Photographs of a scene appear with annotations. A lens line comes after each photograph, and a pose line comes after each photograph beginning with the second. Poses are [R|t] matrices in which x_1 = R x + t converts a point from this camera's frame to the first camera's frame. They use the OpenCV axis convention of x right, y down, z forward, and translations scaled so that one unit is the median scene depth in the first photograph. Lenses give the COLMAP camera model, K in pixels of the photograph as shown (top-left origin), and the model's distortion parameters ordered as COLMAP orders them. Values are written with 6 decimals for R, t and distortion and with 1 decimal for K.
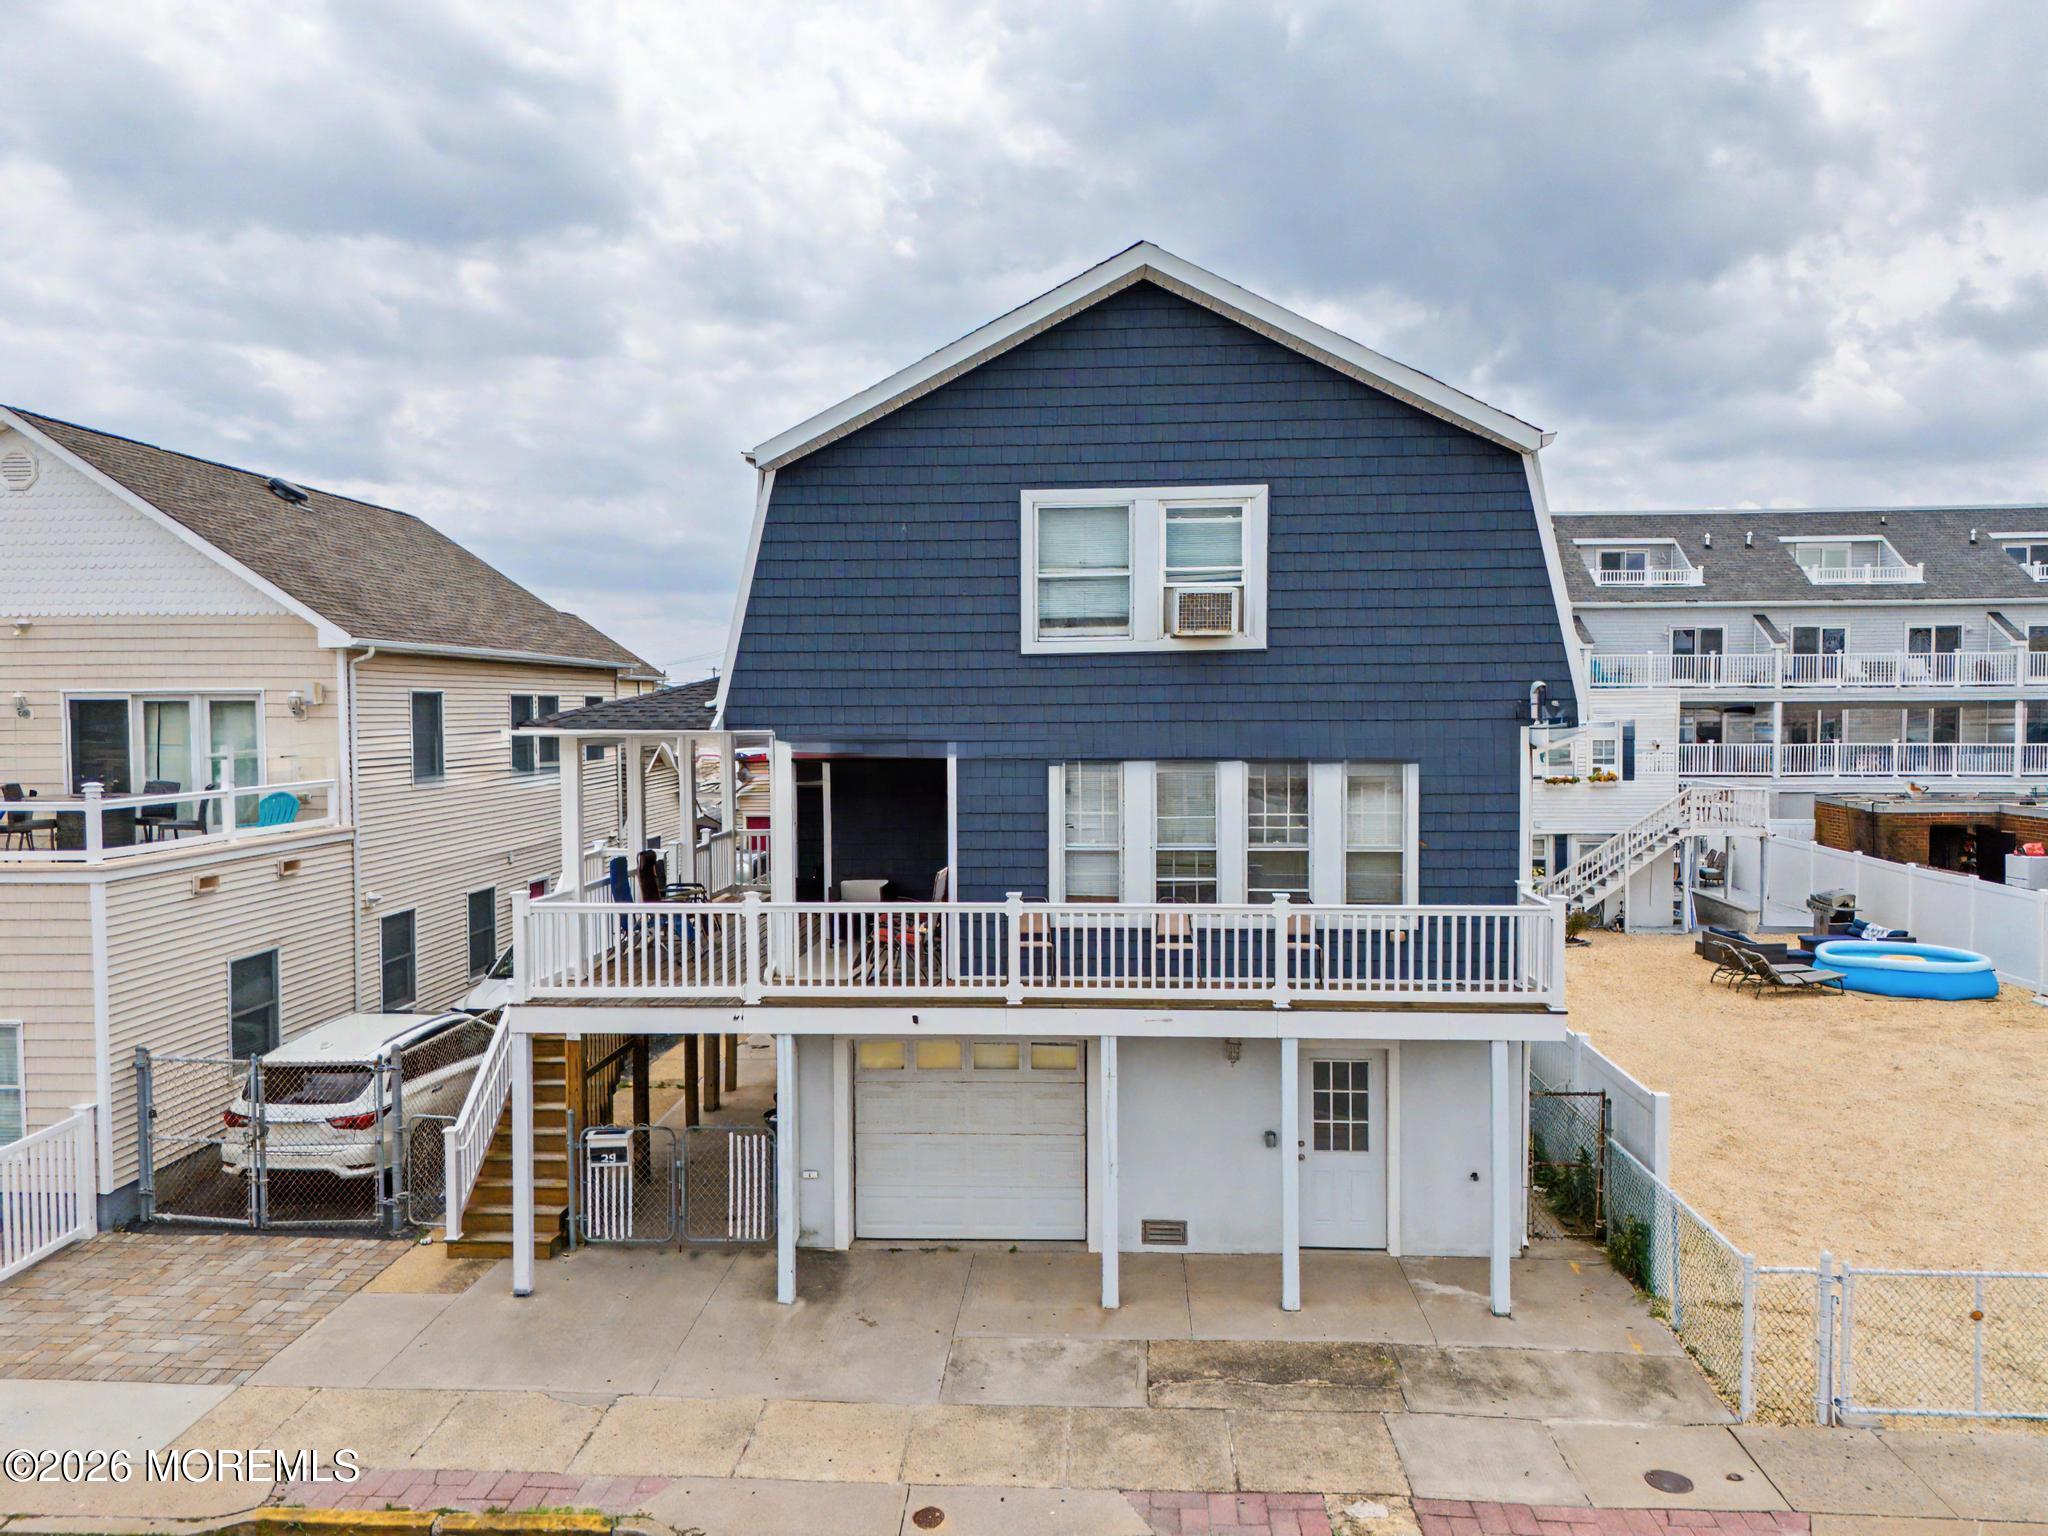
lens RADIAL K [[1506.5, 0, 1018.7], [0, 1506.5, 775.3], [0, 0, 1]] dist [0.067545, -0.064836]
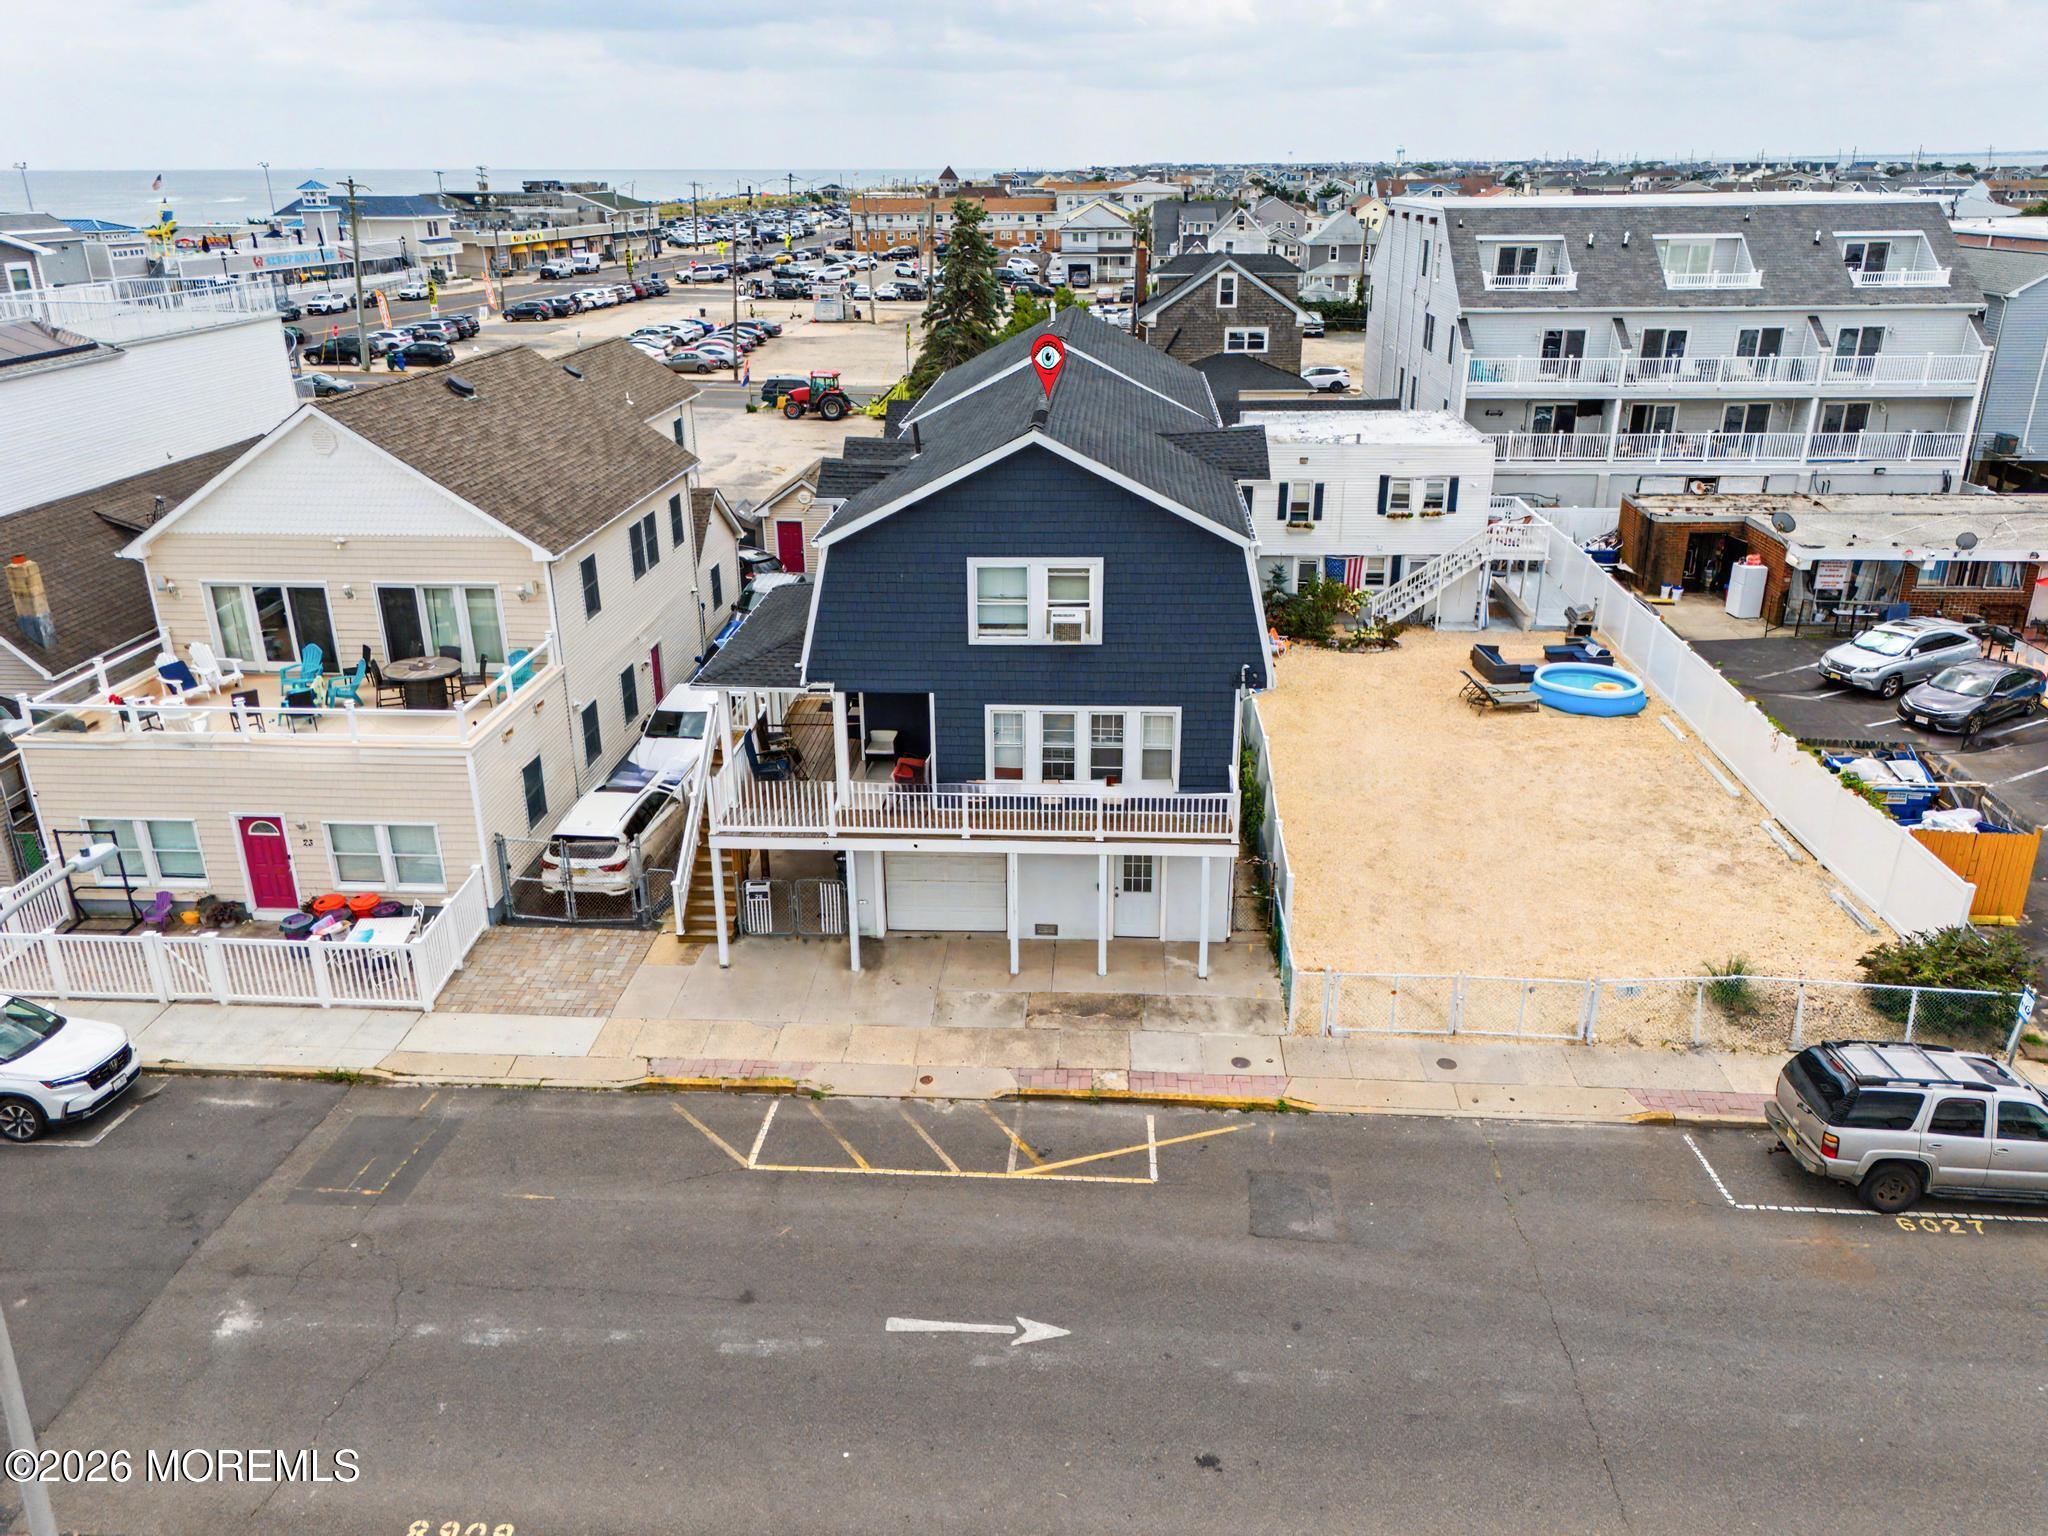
lens RADIAL K [[1506.5, 0, 1018.7], [0, 1506.5, 775.3], [0, 0, 1]] dist [0.067545, -0.064836]
pose [[0.999994, -0.003162, 0.001171, 0.060070], [0.002602, 0.944472, 0.328581, -0.531008], [-0.002145, -0.328577, 0.944475, -0.773824]]
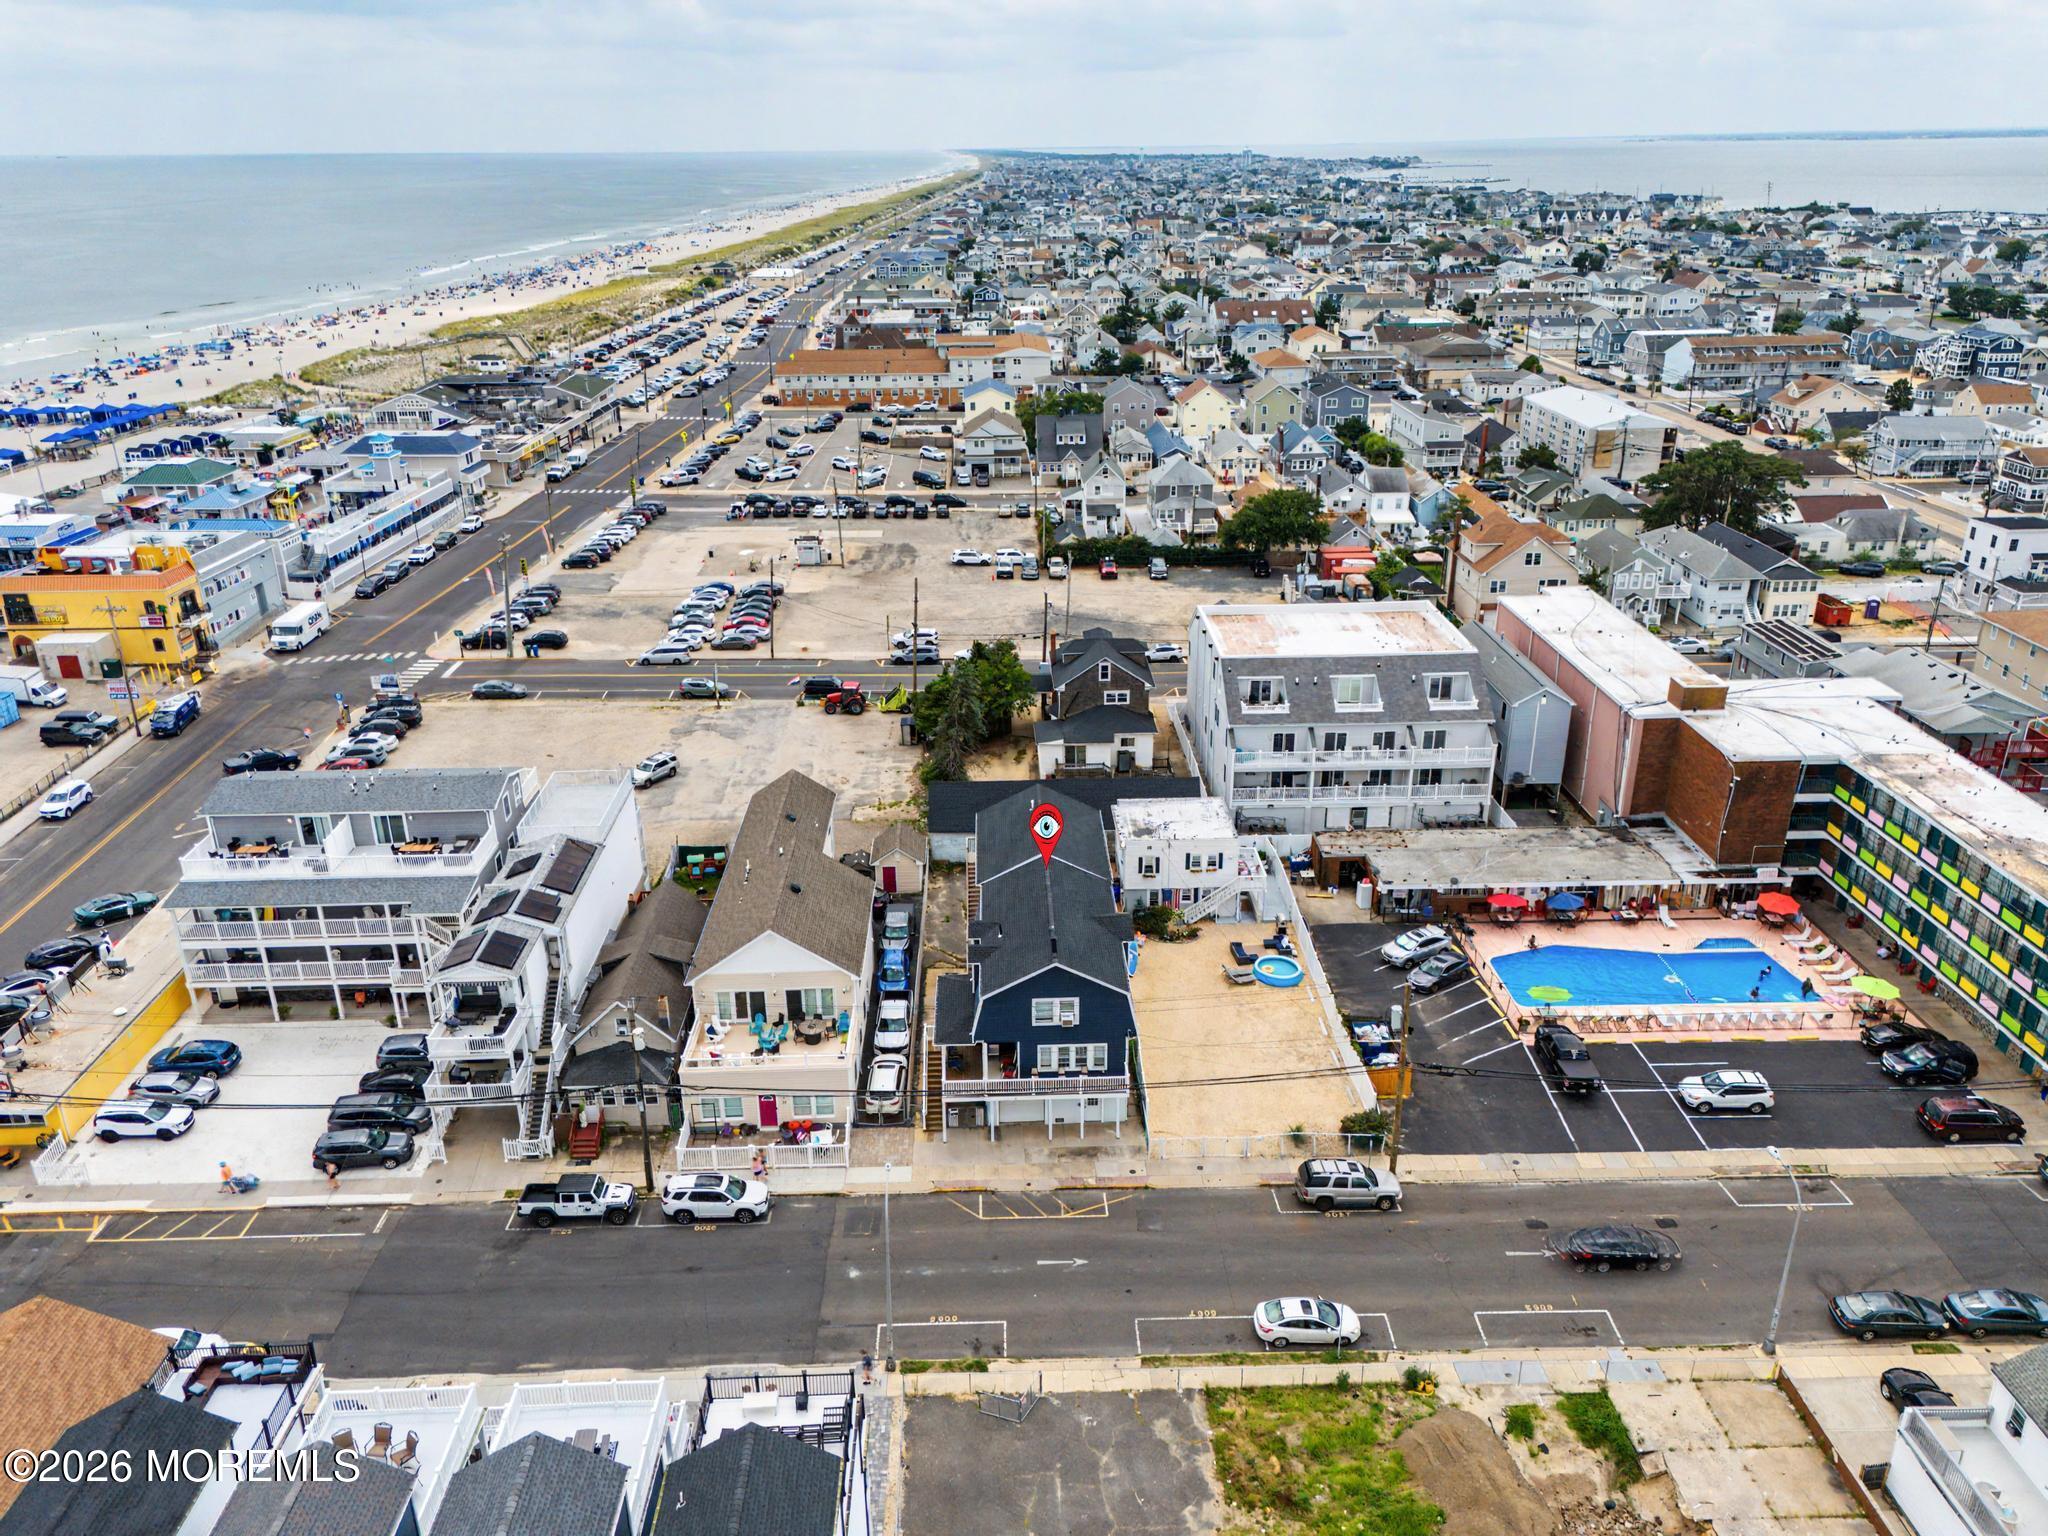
lens RADIAL K [[1500.0, 0, 1019.0], [0, 1500.0, 773.6], [0, 0, 1]] dist [0.115909, -0.206152]
pose [[0.995772, -0.040323, 0.082535, -0.435837], [0.010076, 0.941026, 0.338185, -2.653083], [-0.091304, -0.335923, 0.937454, -3.559894]]
